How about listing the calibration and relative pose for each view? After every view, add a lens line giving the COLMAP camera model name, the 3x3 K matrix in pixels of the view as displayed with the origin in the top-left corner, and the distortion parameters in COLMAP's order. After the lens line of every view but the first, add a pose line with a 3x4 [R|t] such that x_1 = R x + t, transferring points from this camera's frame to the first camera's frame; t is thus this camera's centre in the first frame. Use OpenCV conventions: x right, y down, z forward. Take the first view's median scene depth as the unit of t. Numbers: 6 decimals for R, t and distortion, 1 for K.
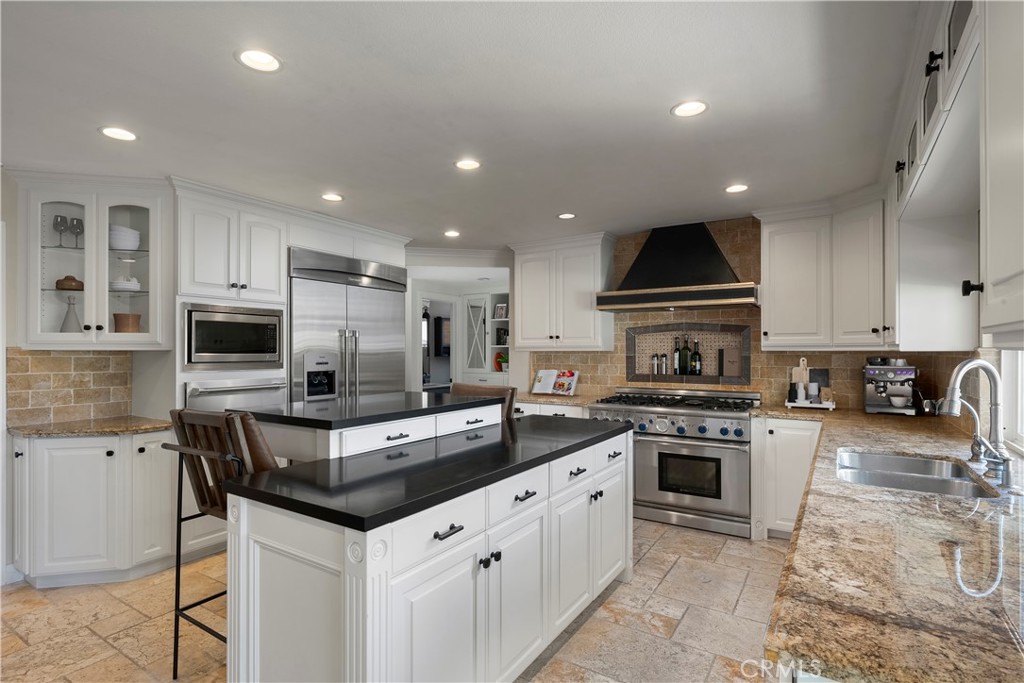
lens RADIAL K [[502.2, 0, 508.7], [0, 502.2, 345.8], [0, 0, 1]] dist [-0.002975, -0.000398]
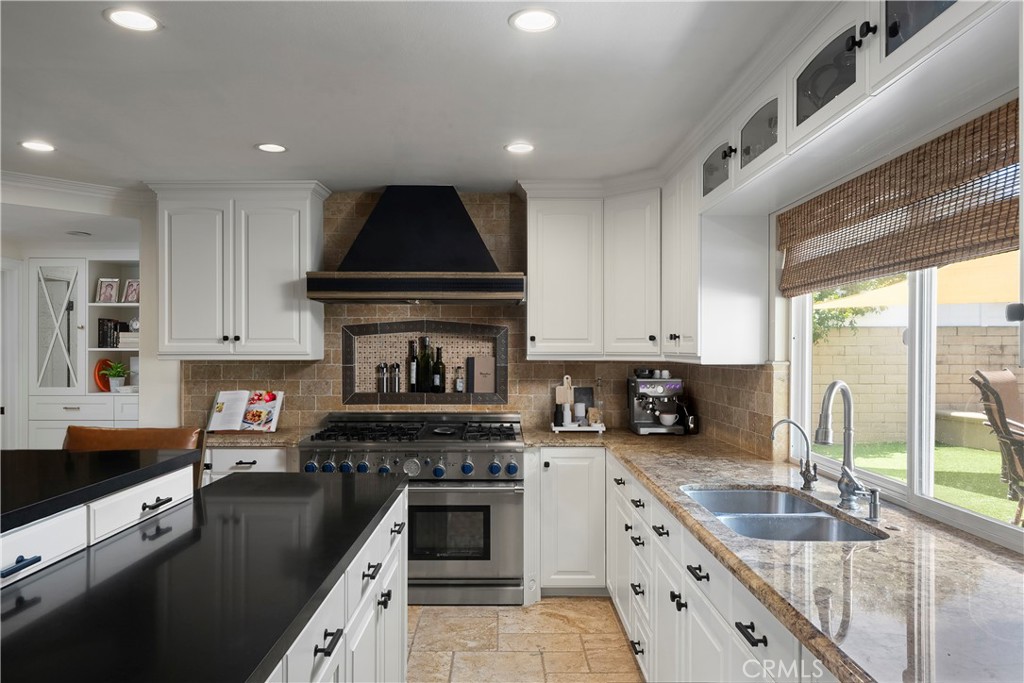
lens RADIAL K [[674.8, 0, 492.7], [0, 674.8, 347.0], [0, 0, 1]] dist [0.002137, 0.001785]
pose [[0.843362, 0.004612, 0.537326, -0.101964], [-0.007915, 0.999961, 0.003840, -0.013821], [-0.537287, -0.007492, 0.843366, 0.131855]]
